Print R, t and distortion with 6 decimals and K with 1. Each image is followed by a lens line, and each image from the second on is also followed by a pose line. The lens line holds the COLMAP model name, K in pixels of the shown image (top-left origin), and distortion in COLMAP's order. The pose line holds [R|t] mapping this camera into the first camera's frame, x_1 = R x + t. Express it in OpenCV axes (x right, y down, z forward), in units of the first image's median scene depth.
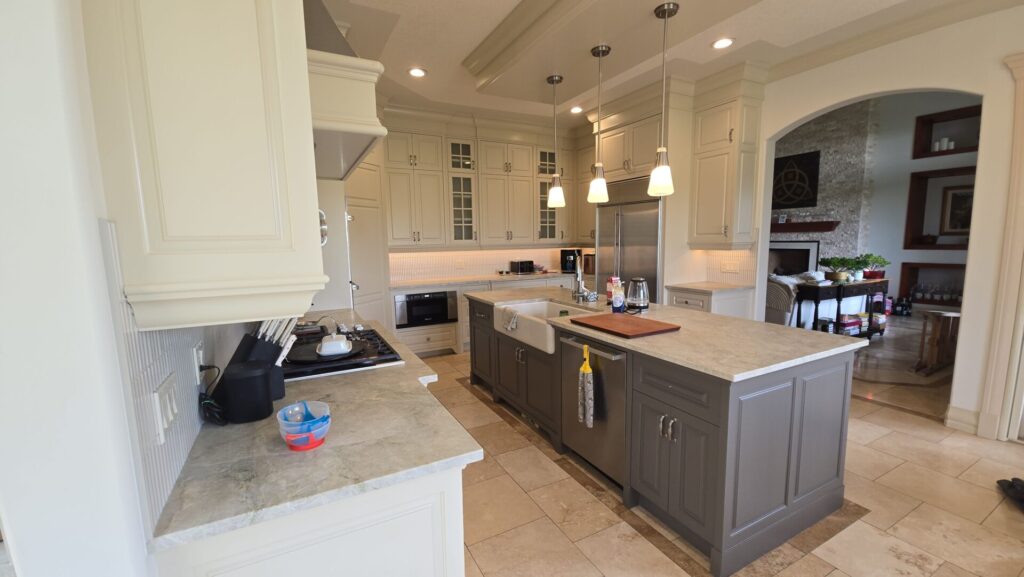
lens RADIAL K [[415.0, 0, 516.6], [0, 415.0, 289.3], [0, 0, 1]] dist [0.022384, -0.016194]
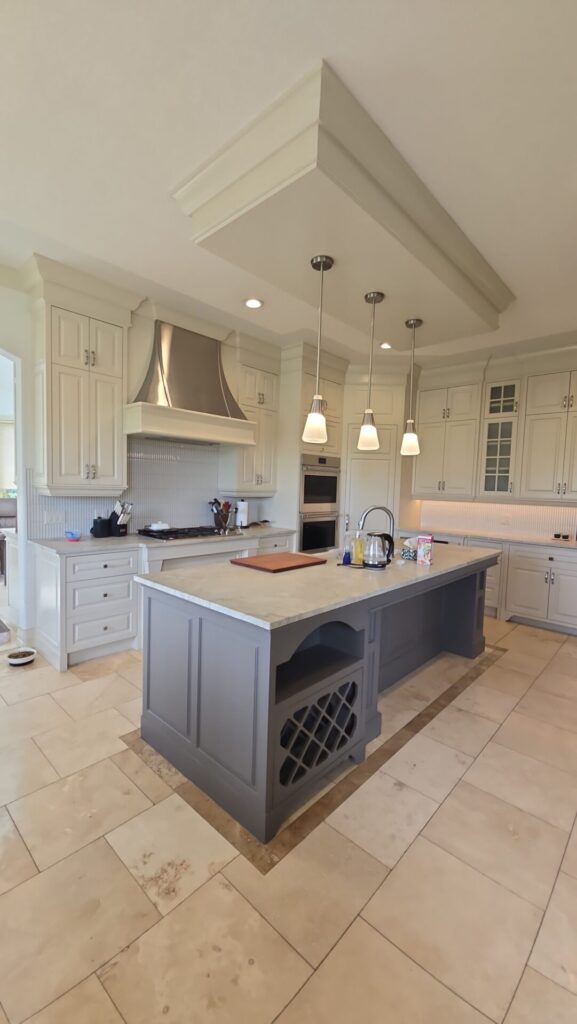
lens RADIAL K [[421.1, 0, 291.7], [0, 421.1, 514.1], [0, 0, 1]] dist [0.010506, -0.006989]
pose [[0.325551, 0.092450, -0.940994, 0.622524], [-0.153678, 0.987149, 0.043817, -0.045160], [0.932952, 0.130346, 0.335575, 0.305829]]
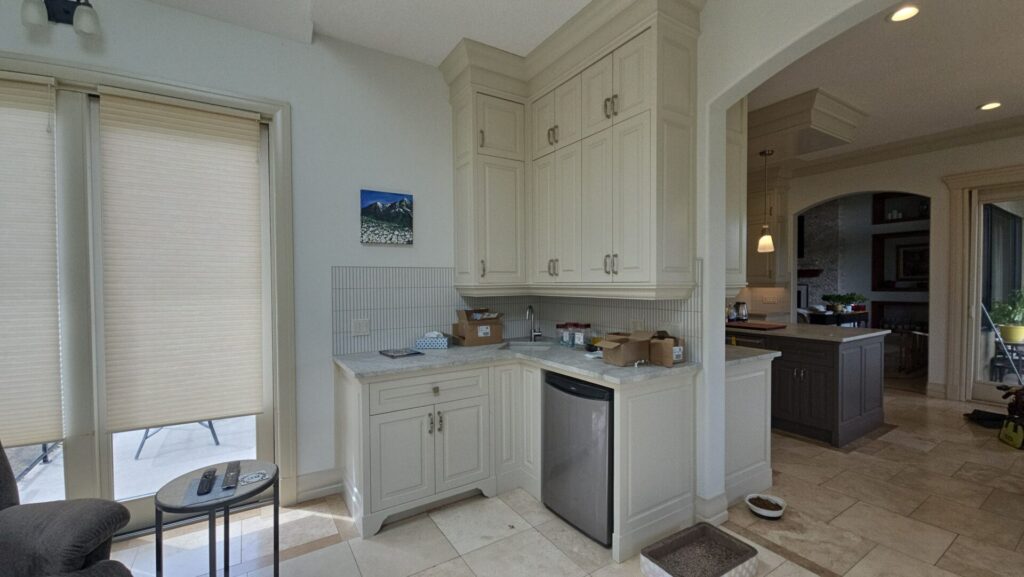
lens RADIAL K [[421.1, 0, 512.0], [0, 421.1, 288.5], [0, 0, 1]] dist [0.010506, -0.006989]
pose [[0.997067, 0.013010, 0.075423, -0.408073], [-0.004864, 0.994226, -0.107200, 0.059019], [-0.076382, 0.106518, 0.991373, -0.316034]]
